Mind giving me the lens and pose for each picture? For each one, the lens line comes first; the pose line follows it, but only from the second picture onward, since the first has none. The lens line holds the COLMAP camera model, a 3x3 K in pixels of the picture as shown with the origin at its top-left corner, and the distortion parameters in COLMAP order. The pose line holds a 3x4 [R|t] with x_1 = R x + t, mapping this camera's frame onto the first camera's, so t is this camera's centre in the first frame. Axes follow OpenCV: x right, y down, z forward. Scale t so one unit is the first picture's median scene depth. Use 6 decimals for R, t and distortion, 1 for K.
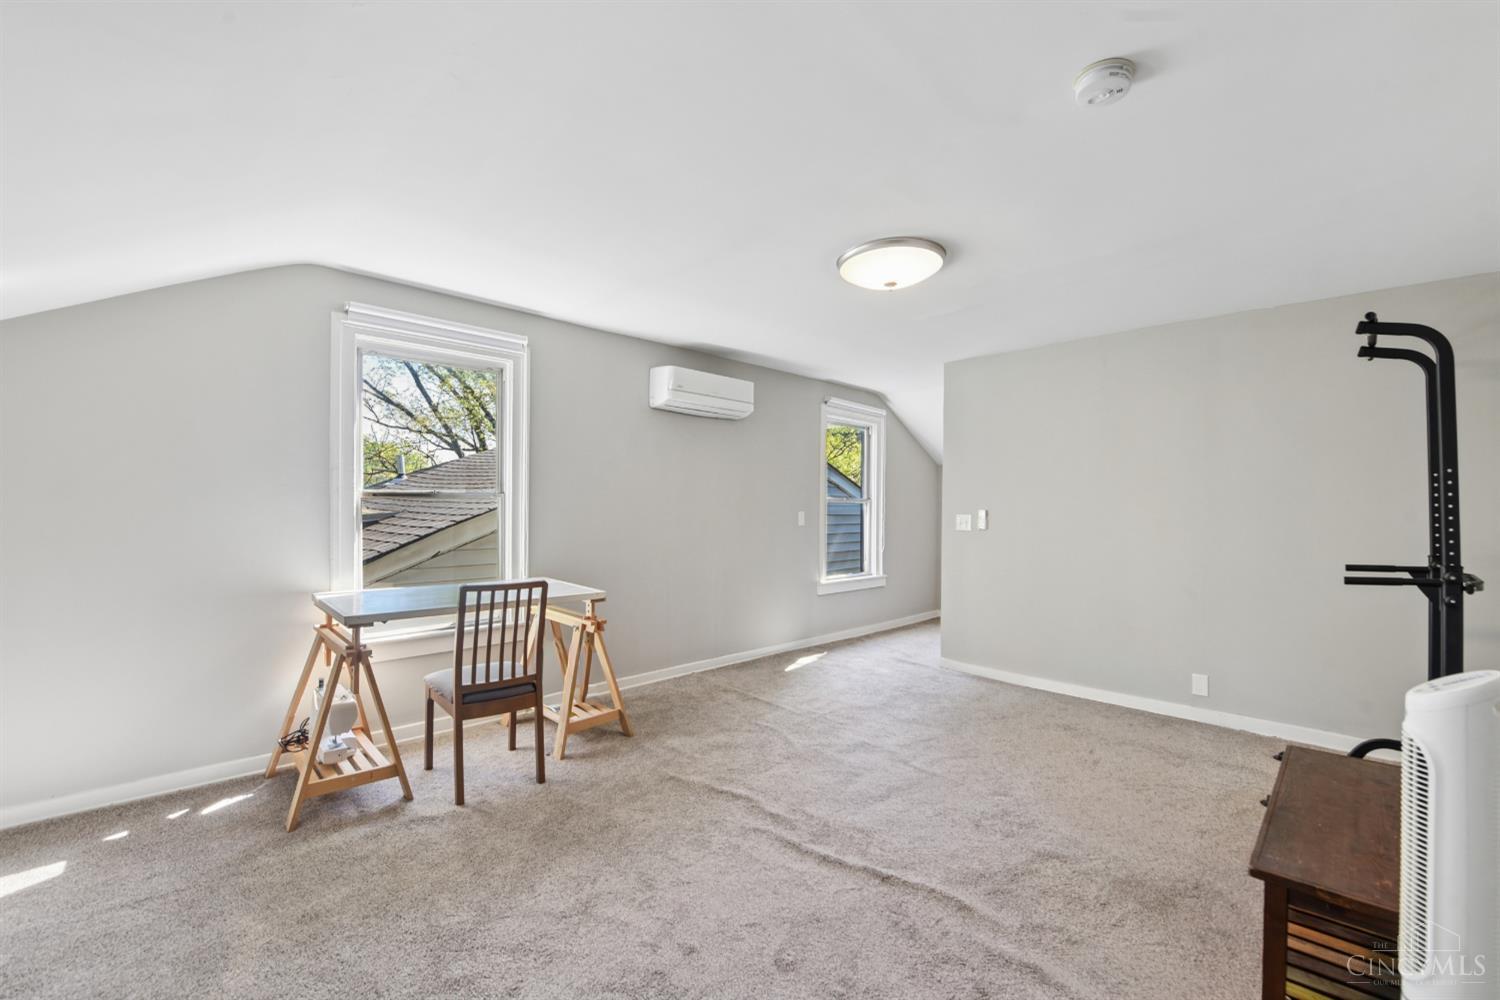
lens RADIAL K [[615.5, 0, 757.5], [0, 615.5, 501.4], [0, 0, 1]] dist [-0.014142, -0.001432]
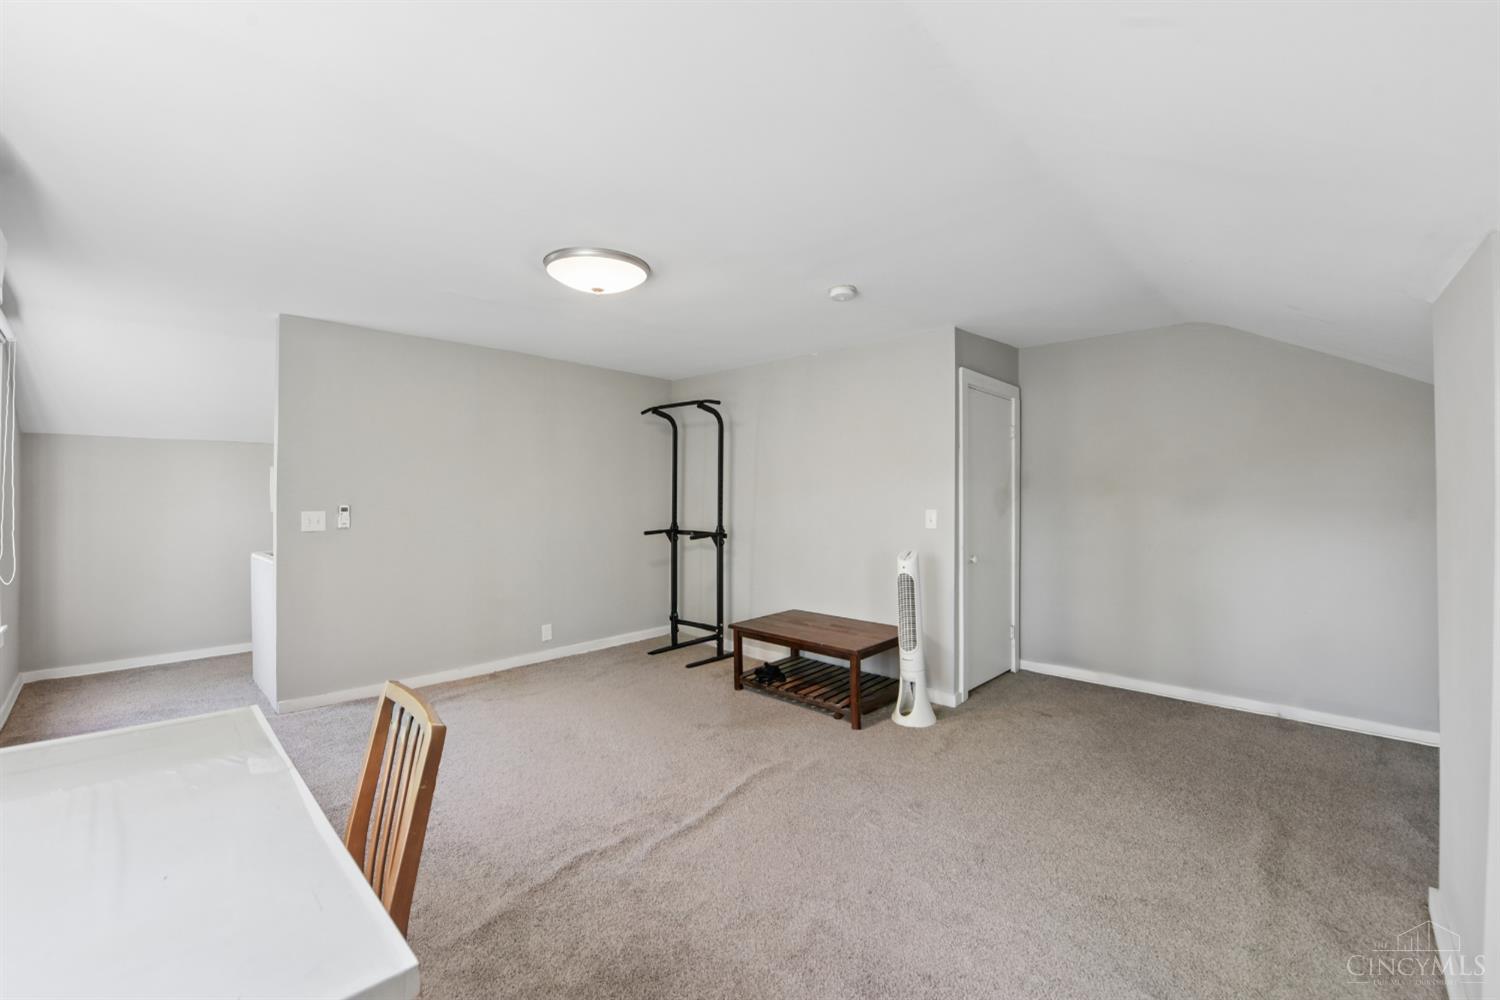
lens RADIAL K [[615.5, 0, 757.0], [0, 615.5, 494.8], [0, 0, 1]] dist [-0.014142, -0.001432]
pose [[-0.039664, -0.004761, 0.999202, -0.926728], [-0.008994, 0.999950, 0.004408, -0.018146], [-0.999173, -0.008812, -0.039705, 0.862740]]
